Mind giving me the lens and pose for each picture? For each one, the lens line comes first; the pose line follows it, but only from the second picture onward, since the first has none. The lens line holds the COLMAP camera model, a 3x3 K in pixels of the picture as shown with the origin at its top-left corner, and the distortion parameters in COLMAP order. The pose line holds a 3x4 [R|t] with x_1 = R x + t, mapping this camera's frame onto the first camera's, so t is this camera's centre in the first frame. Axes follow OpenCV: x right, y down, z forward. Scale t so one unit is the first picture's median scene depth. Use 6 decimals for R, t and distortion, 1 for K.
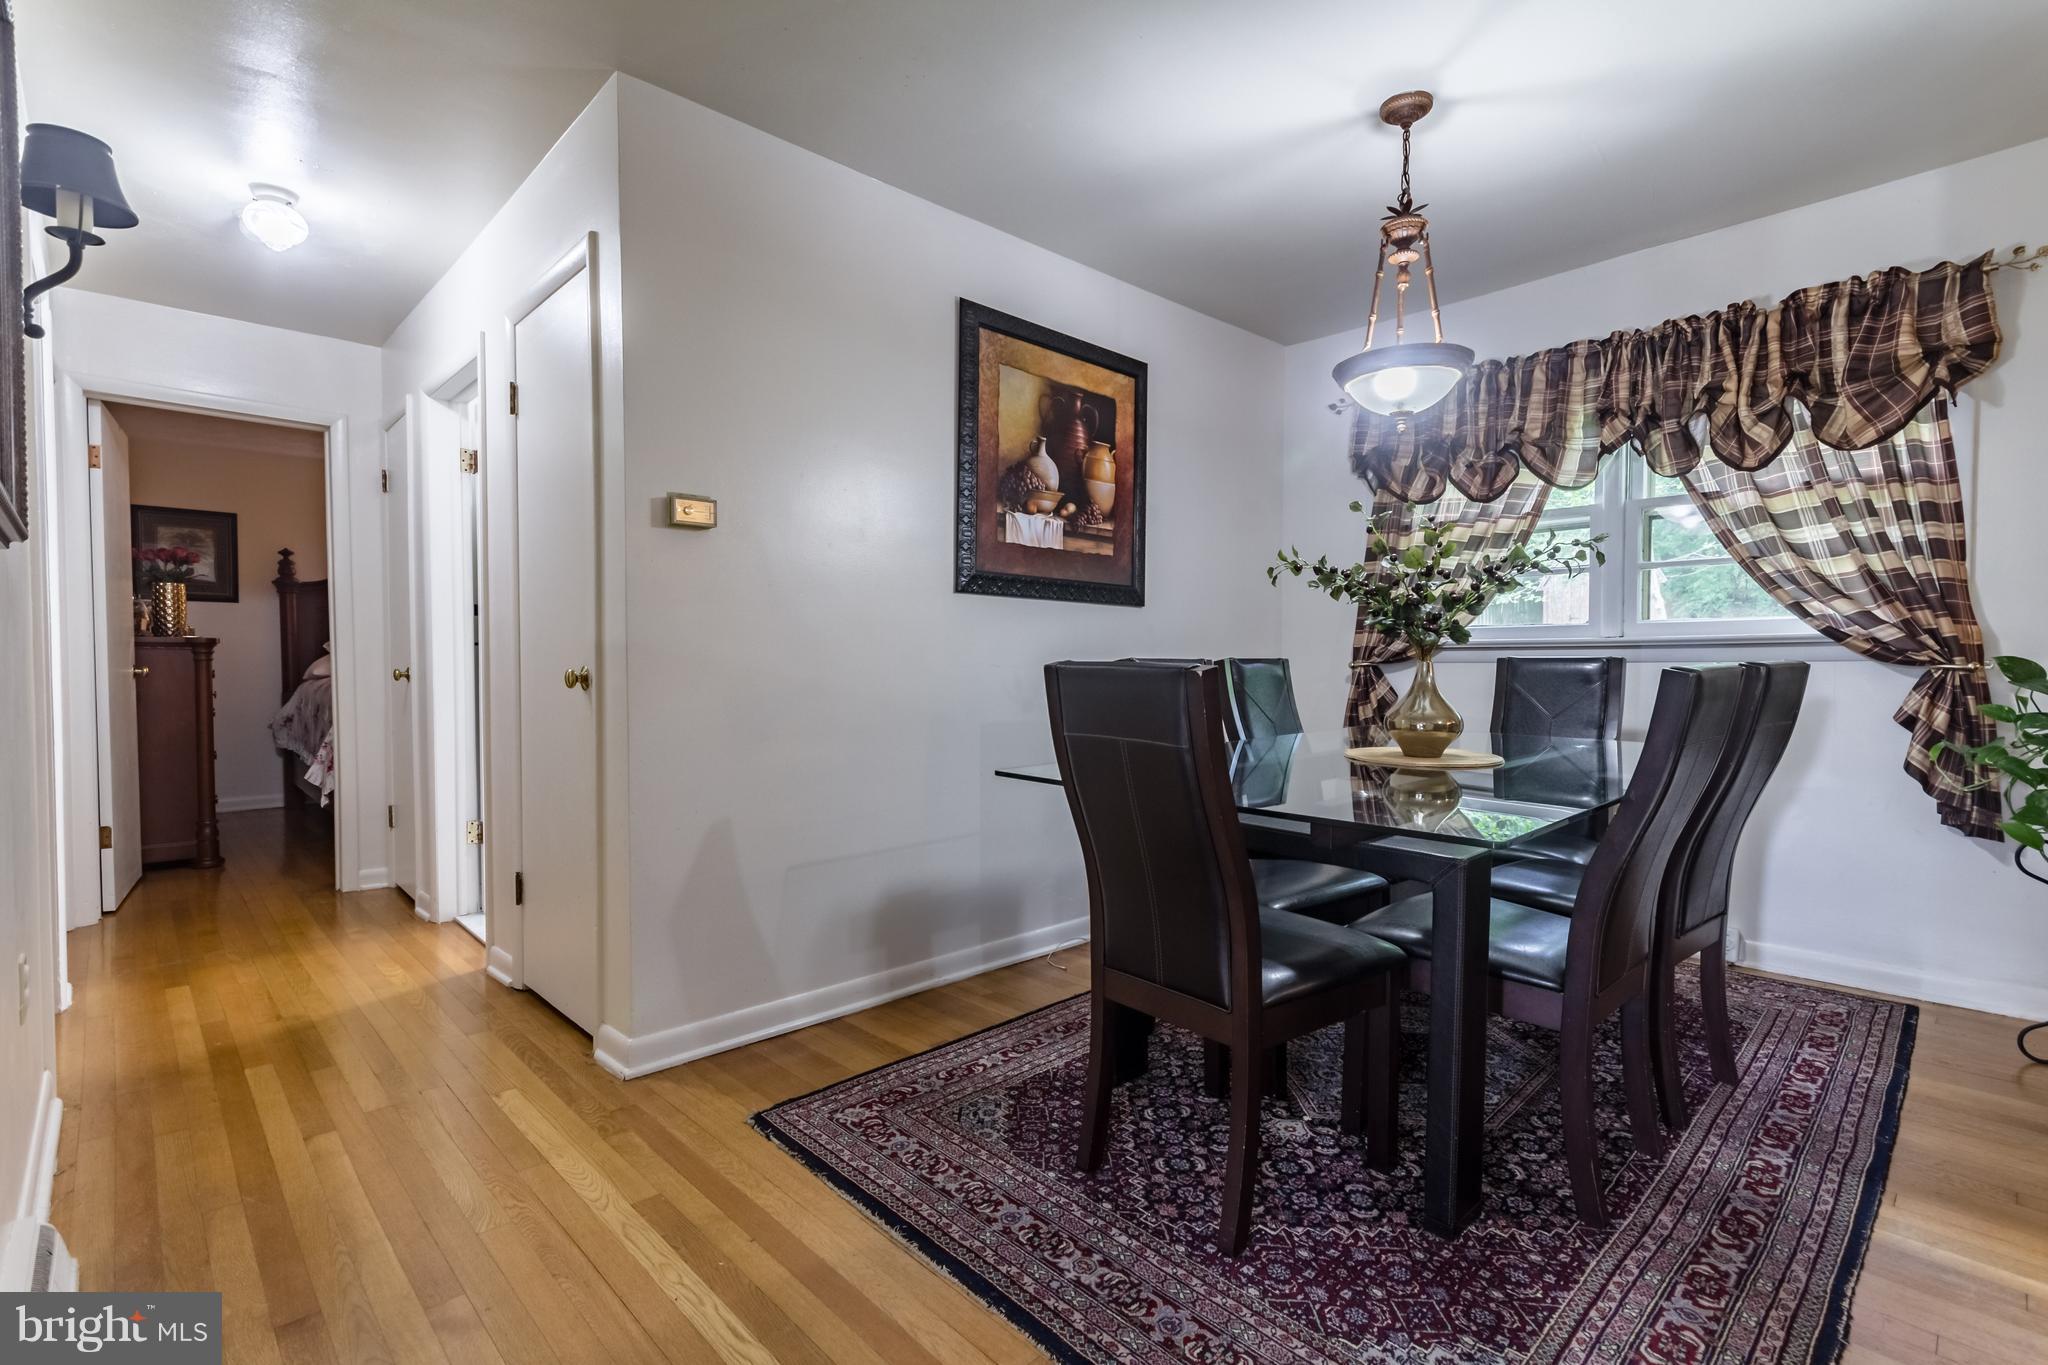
lens RADIAL K [[950.7, 0, 1016.6], [0, 950.7, 692.1], [0, 0, 1]] dist [0.007519, 0.000423]
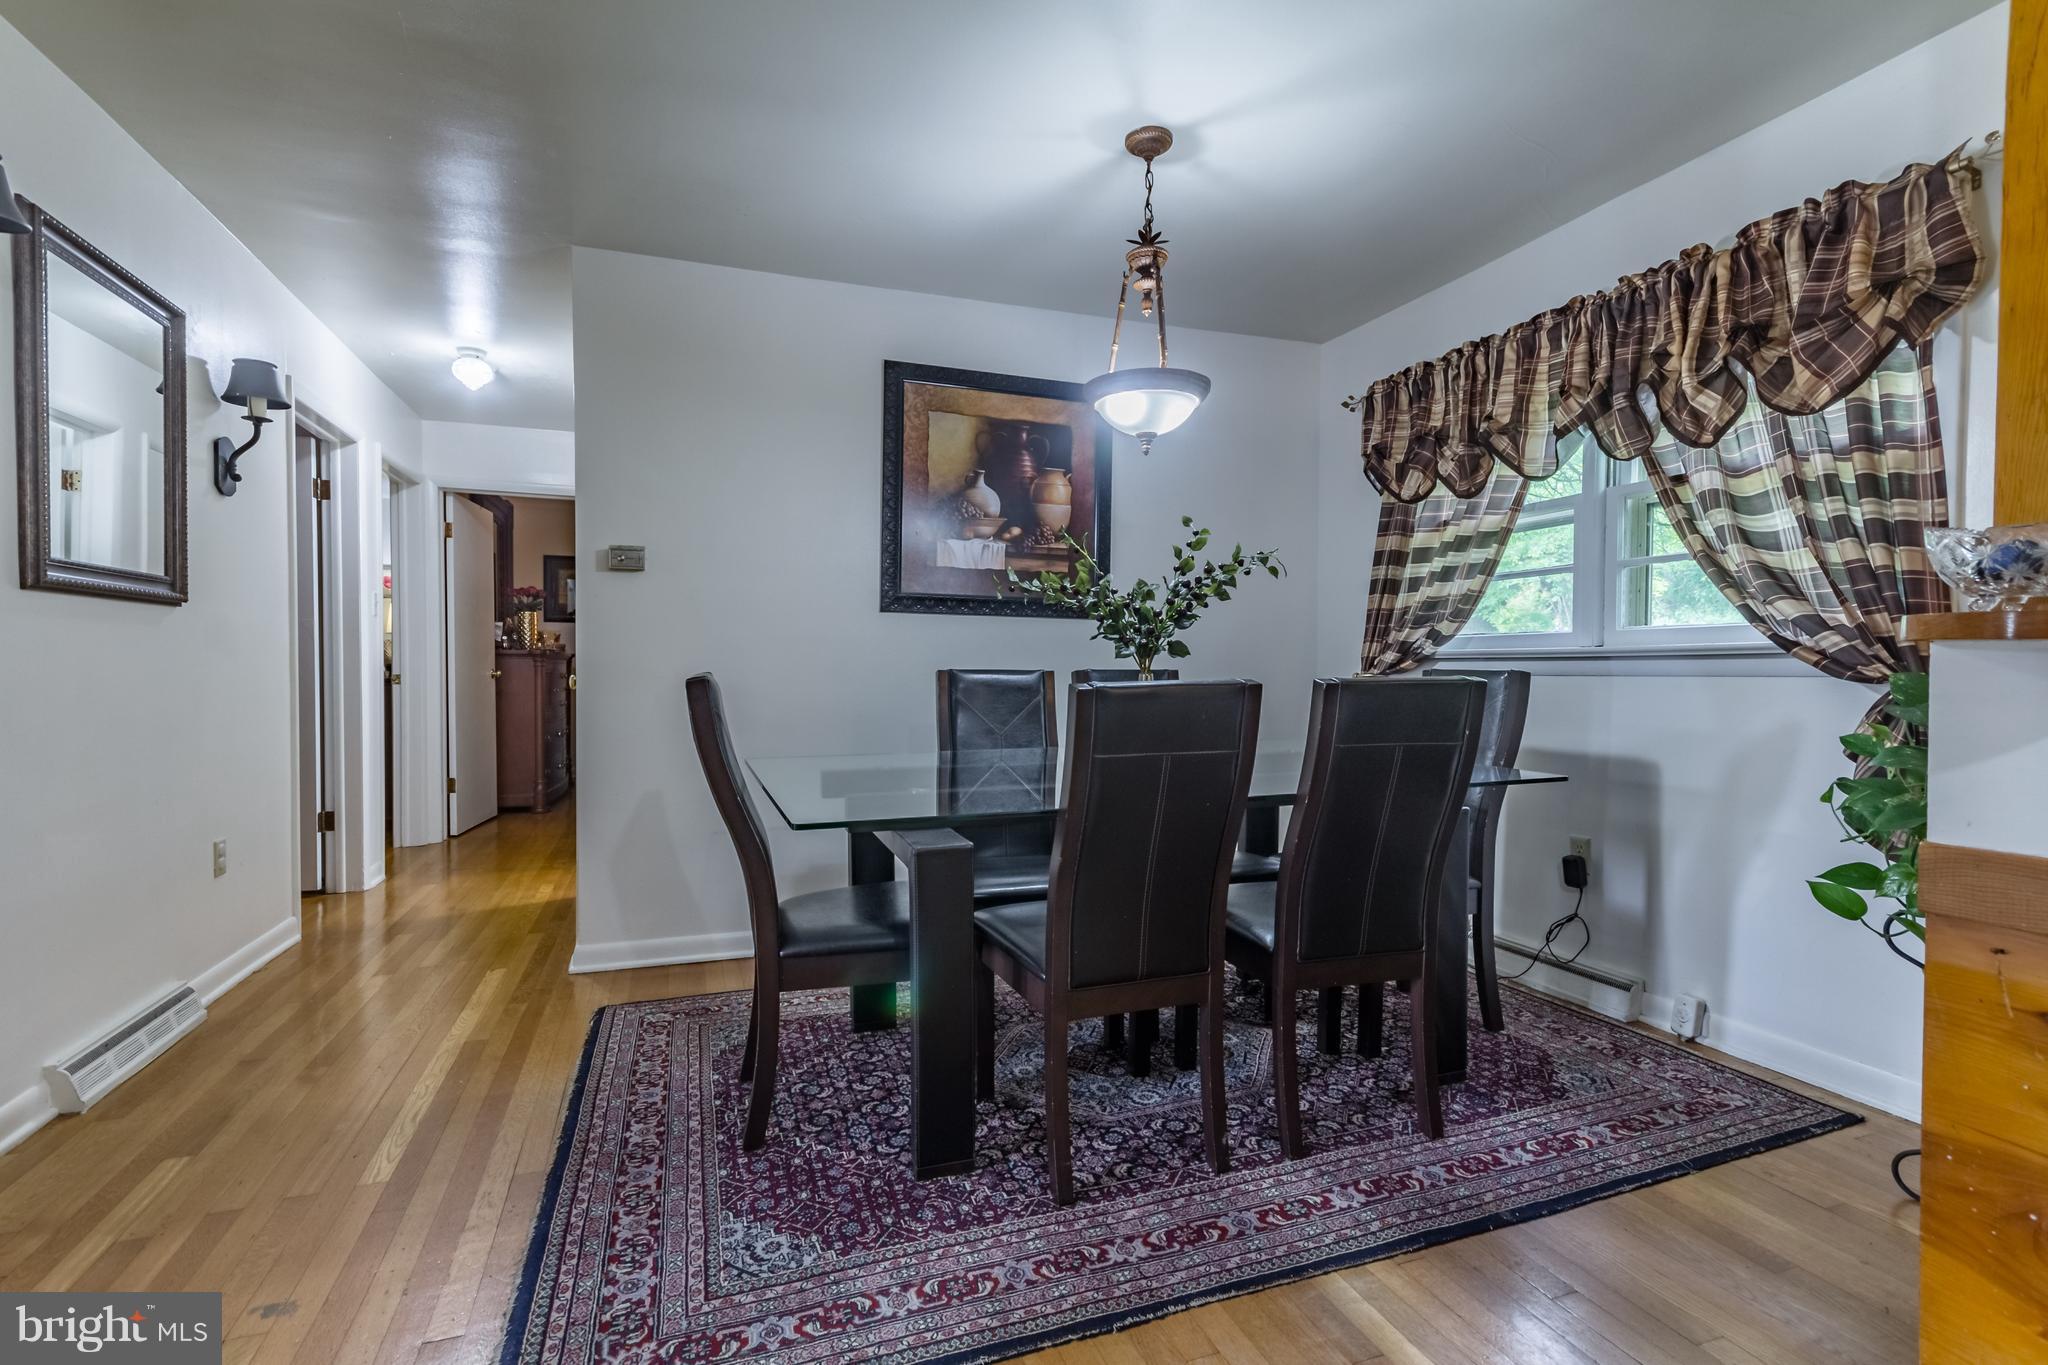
lens RADIAL K [[950.7, 0, 1014.3], [0, 950.7, 691.3], [0, 0, 1]] dist [0.007519, 0.000423]
pose [[0.913994, 0.014550, -0.405467, 0.596873], [-0.017939, 0.999829, -0.004559, -0.004711], [0.405331, 0.011441, 0.914098, -0.001098]]
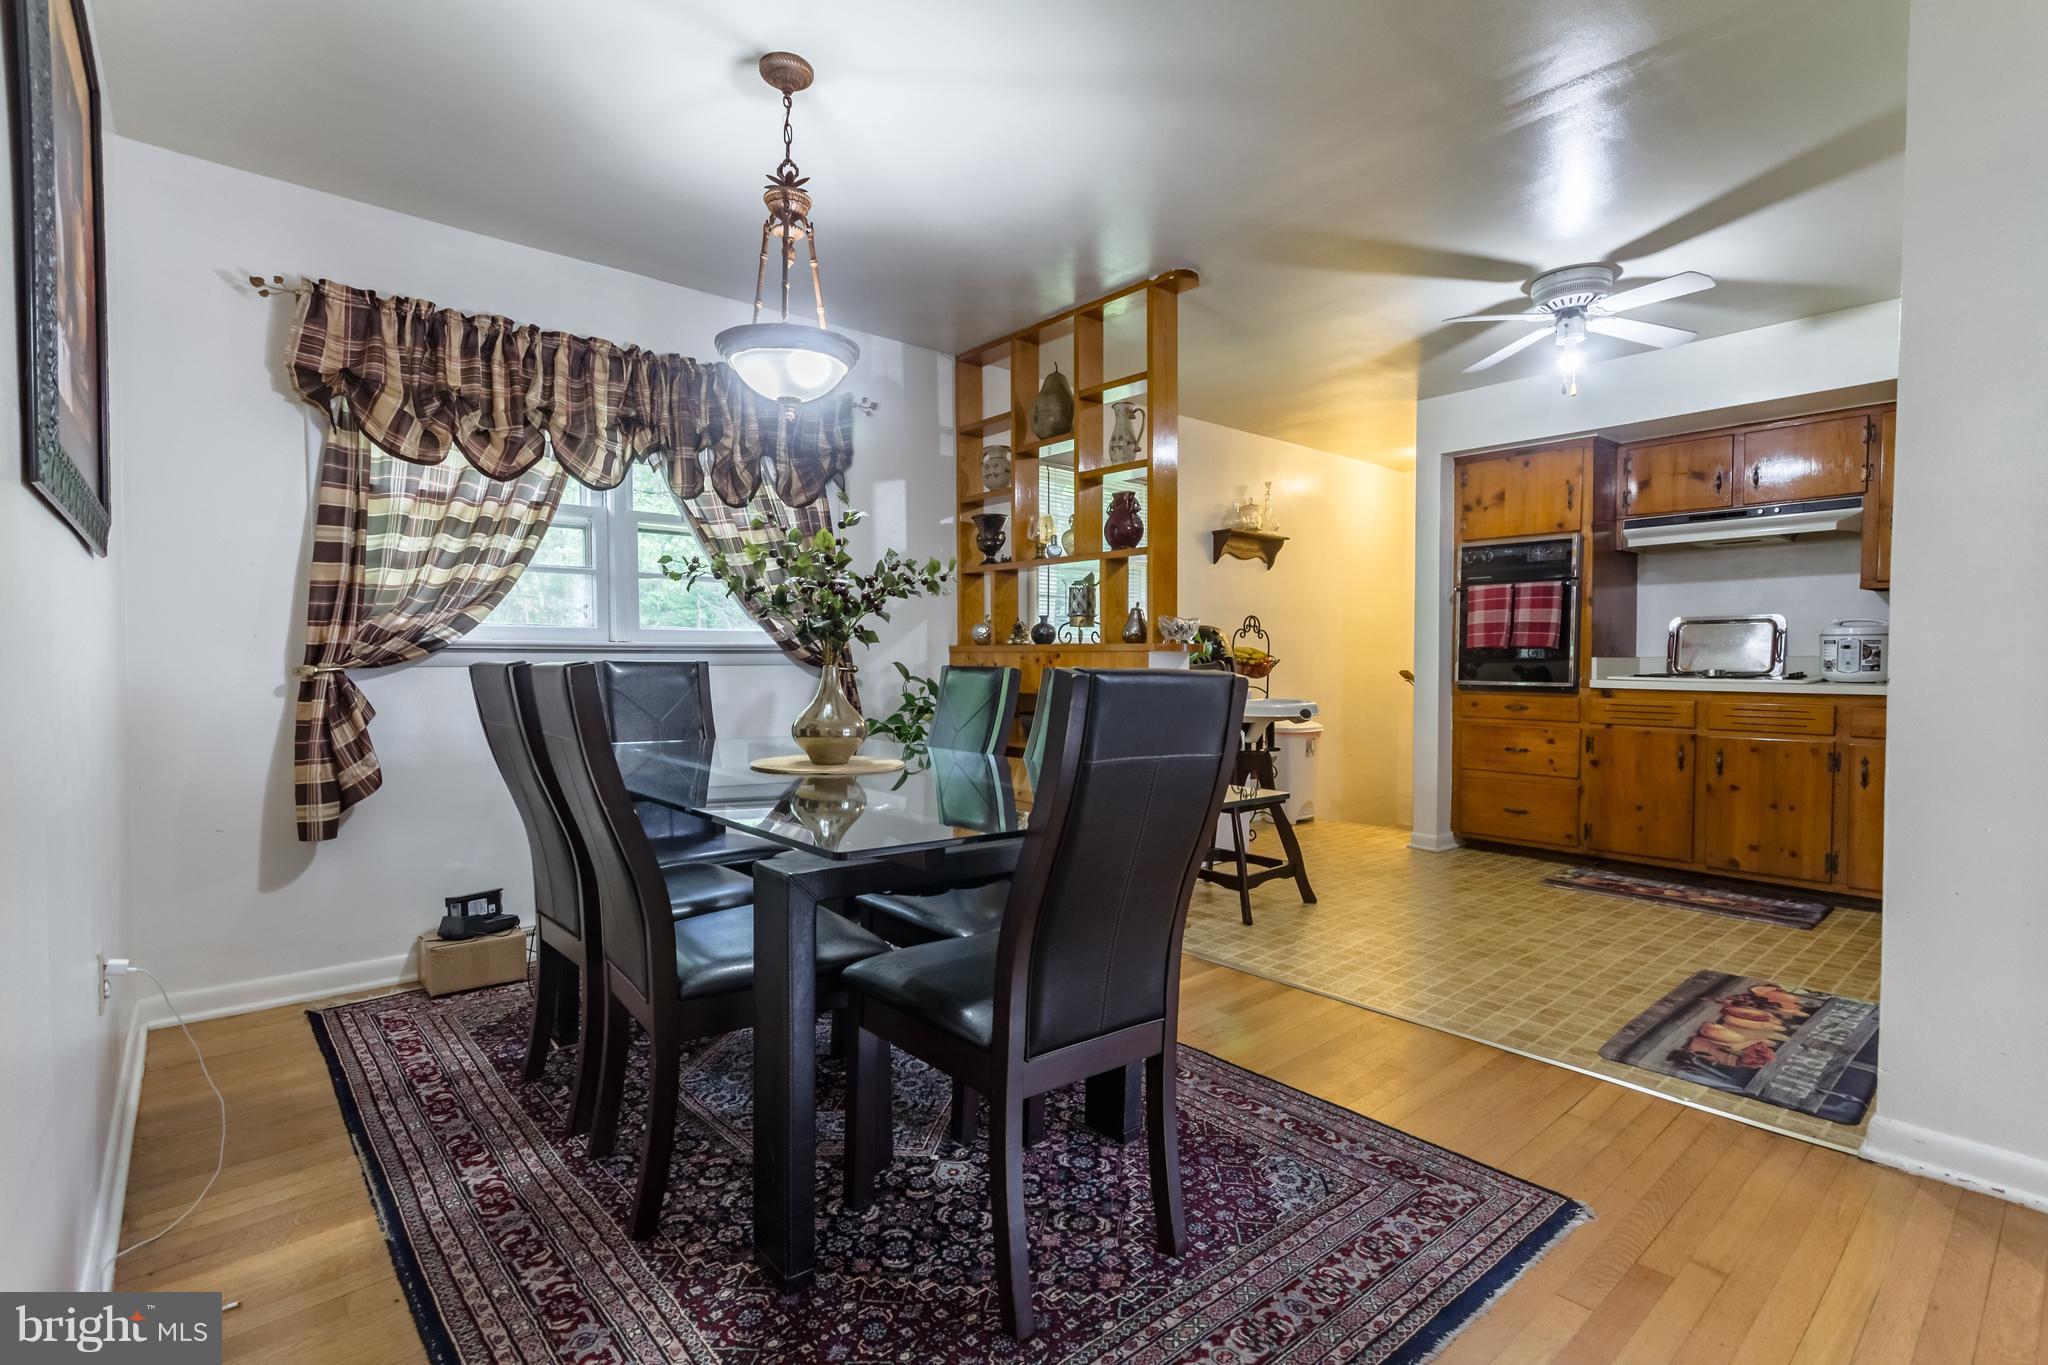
lens RADIAL K [[950.7, 0, 1012.3], [0, 950.7, 690.6], [0, 0, 1]] dist [0.007519, 0.000423]
pose [[0.046681, -0.024996, 0.998597, -0.448429], [0.029913, 0.999274, 0.023615, -0.020064], [-0.998462, 0.028768, 0.047395, 0.639728]]
